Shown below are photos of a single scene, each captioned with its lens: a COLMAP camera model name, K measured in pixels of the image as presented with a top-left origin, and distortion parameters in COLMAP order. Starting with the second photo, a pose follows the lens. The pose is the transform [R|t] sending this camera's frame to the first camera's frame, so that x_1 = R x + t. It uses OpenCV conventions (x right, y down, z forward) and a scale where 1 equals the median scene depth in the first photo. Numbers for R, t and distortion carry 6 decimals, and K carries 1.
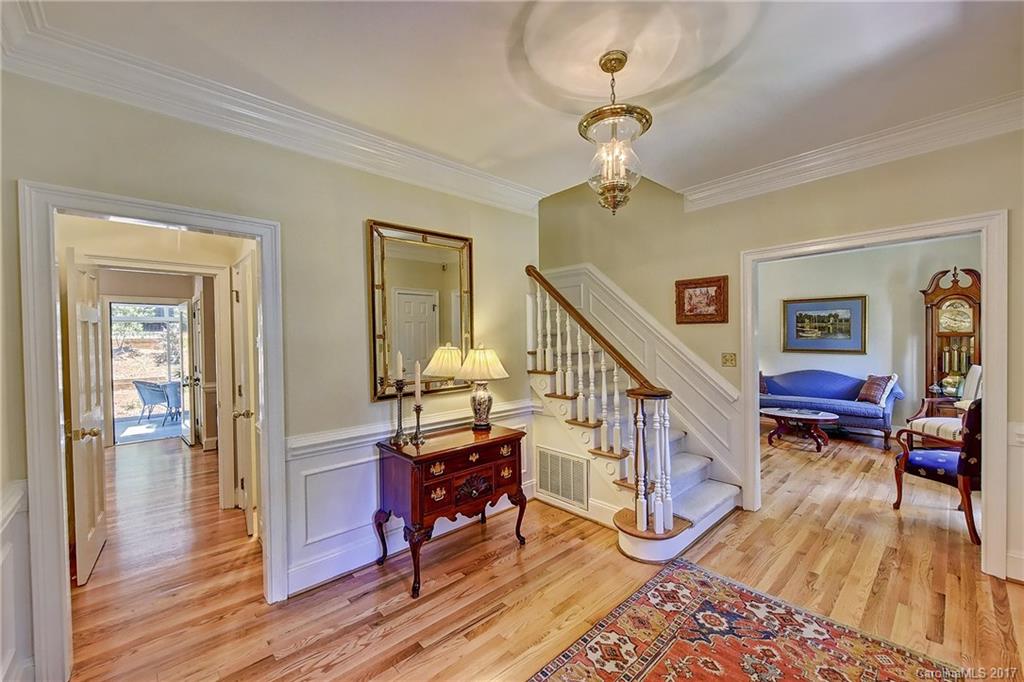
lens RADIAL K [[402.4, 0, 510.2], [0, 402.4, 345.5], [0, 0, 1]] dist [-0.000538, 0.000004]
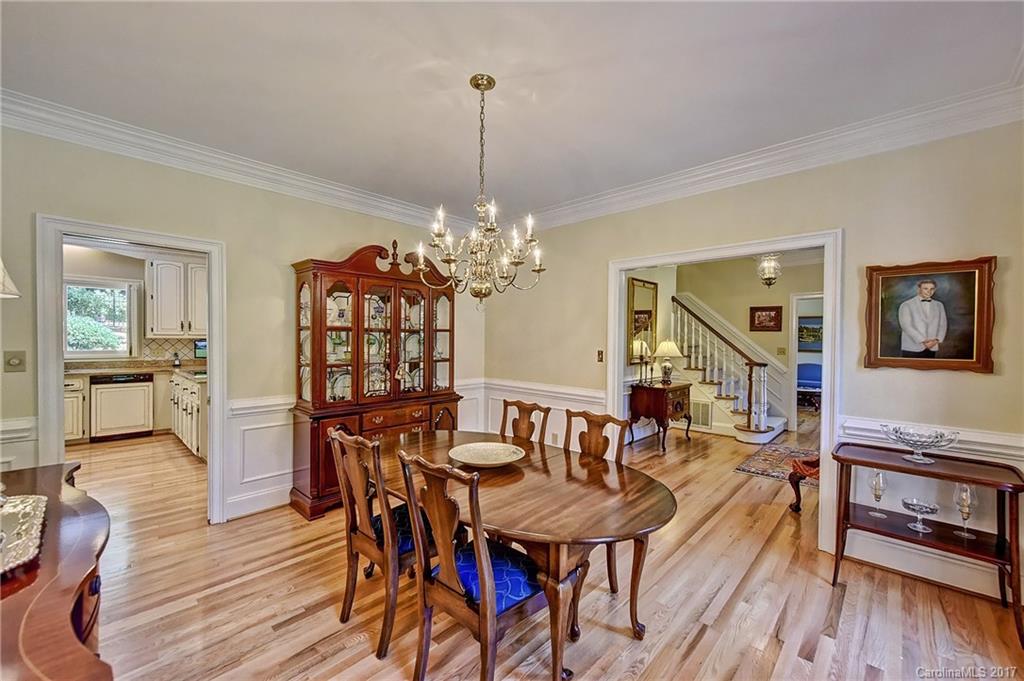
lens RADIAL K [[401.7, 0, 512.6], [0, 401.7, 344.3], [0, 0, 1]] dist [-0.000704, -0.000045]
pose [[0.997633, 0.025231, 0.063967, -0.862365], [-0.024912, 0.999673, -0.005780, 0.047622], [-0.064092, 0.004172, 0.997935, -0.814554]]
